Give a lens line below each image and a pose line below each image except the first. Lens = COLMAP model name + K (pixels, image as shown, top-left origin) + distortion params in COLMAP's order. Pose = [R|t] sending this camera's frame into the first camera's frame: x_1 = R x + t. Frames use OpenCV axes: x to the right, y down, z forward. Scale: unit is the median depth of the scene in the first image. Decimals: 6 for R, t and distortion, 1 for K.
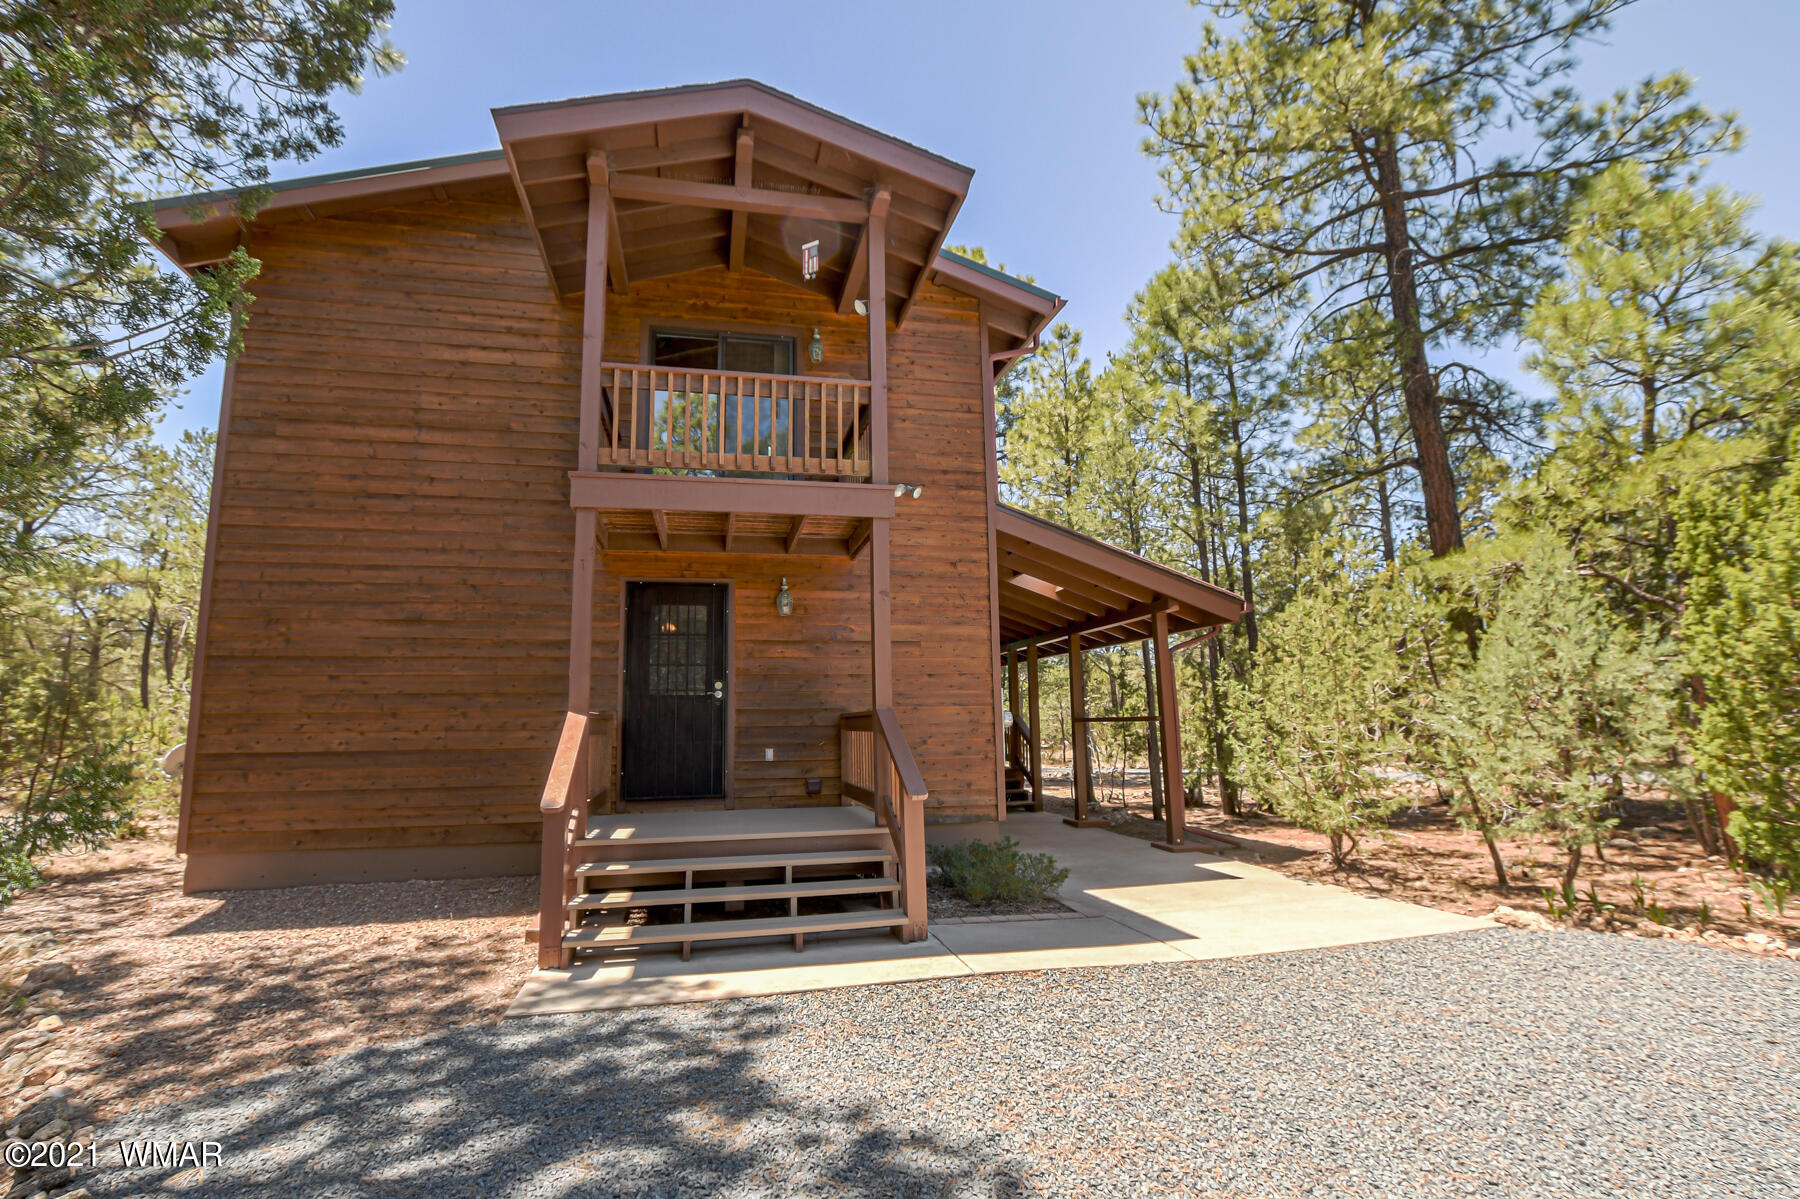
lens RADIAL K [[786.4, 0, 893.5], [0, 786.4, 603.5], [0, 0, 1]] dist [-0.028570, 0.000281]
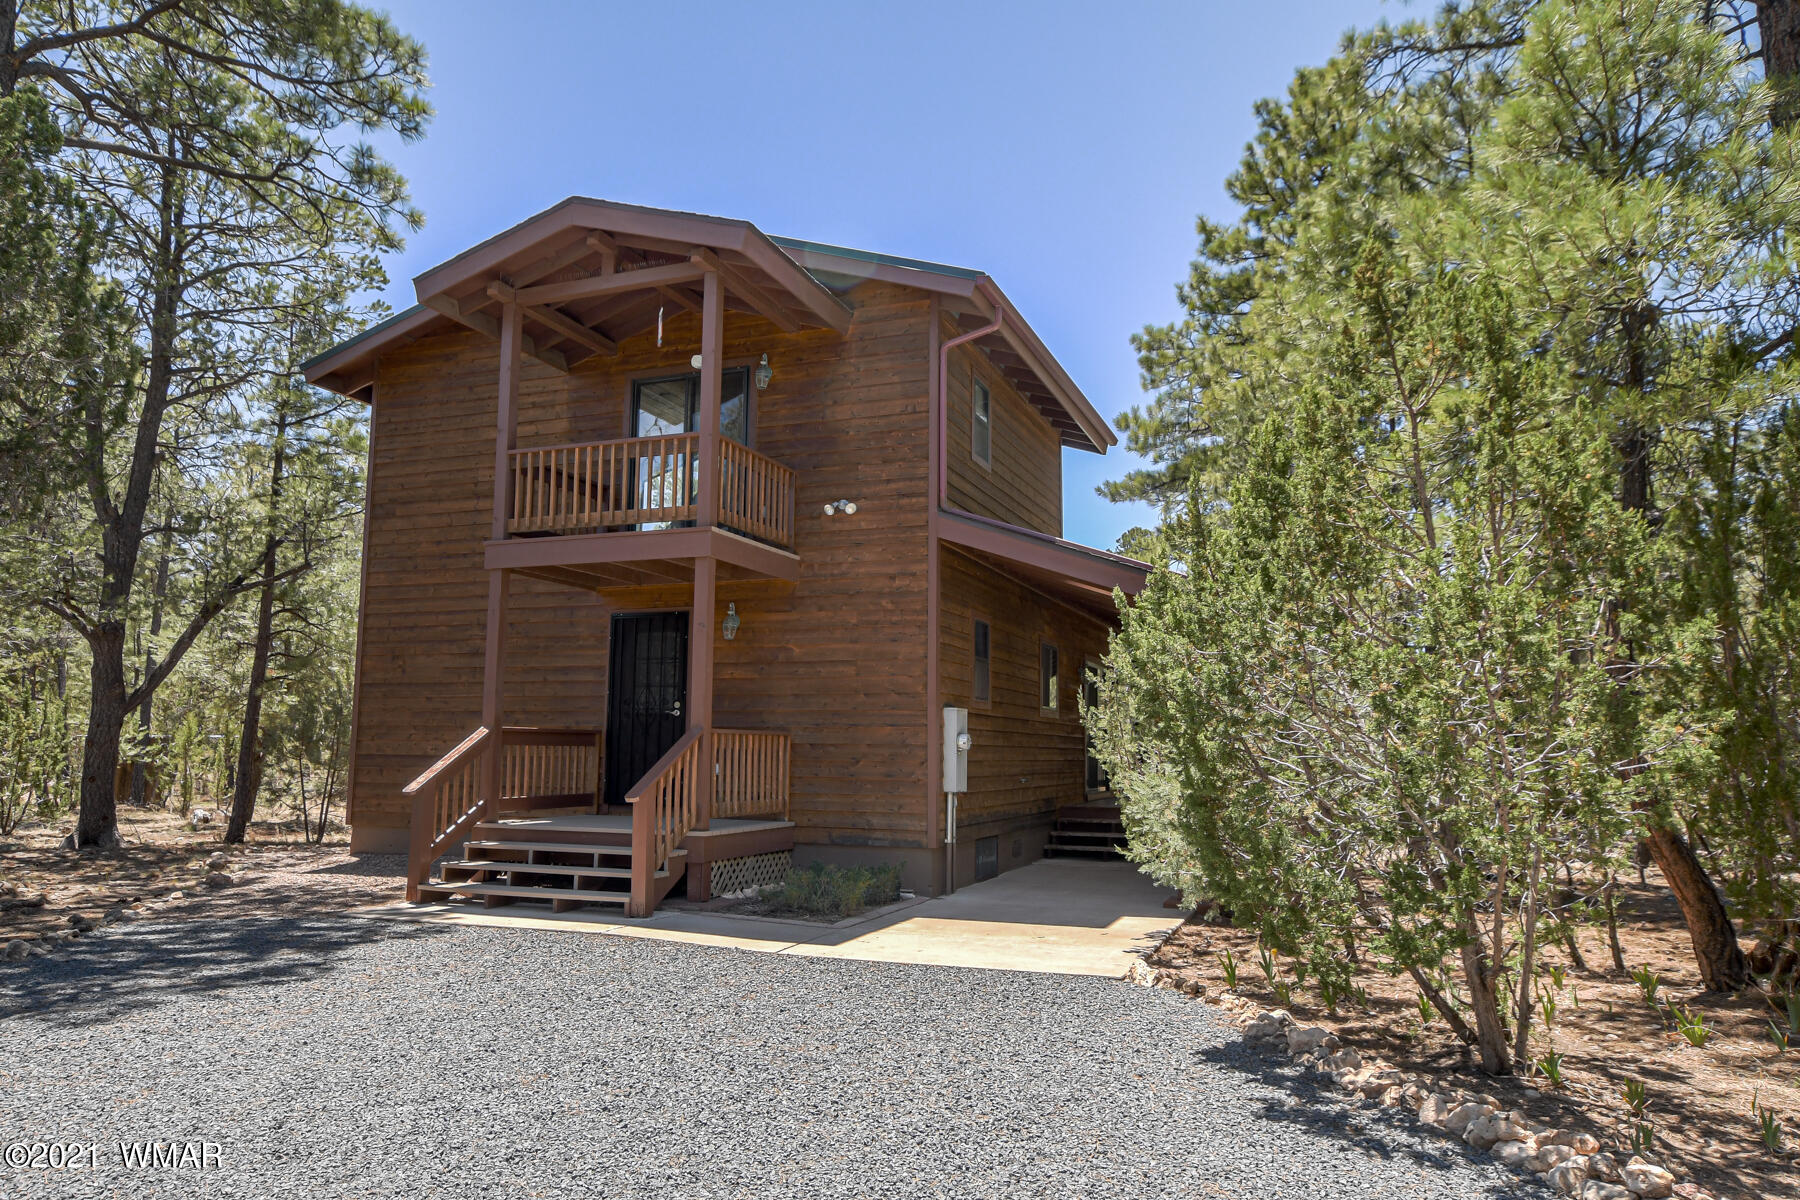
lens RADIAL K [[1153.7, 0, 900.0], [0, 1153.7, 600.0], [0, 0, 1]] dist [0.003306, 0.000357]
pose [[0.838010, -0.043933, -0.543884, 1.060533], [0.056330, 0.998393, 0.006146, -0.040135], [0.542740, -0.035788, 0.839138, -0.210017]]
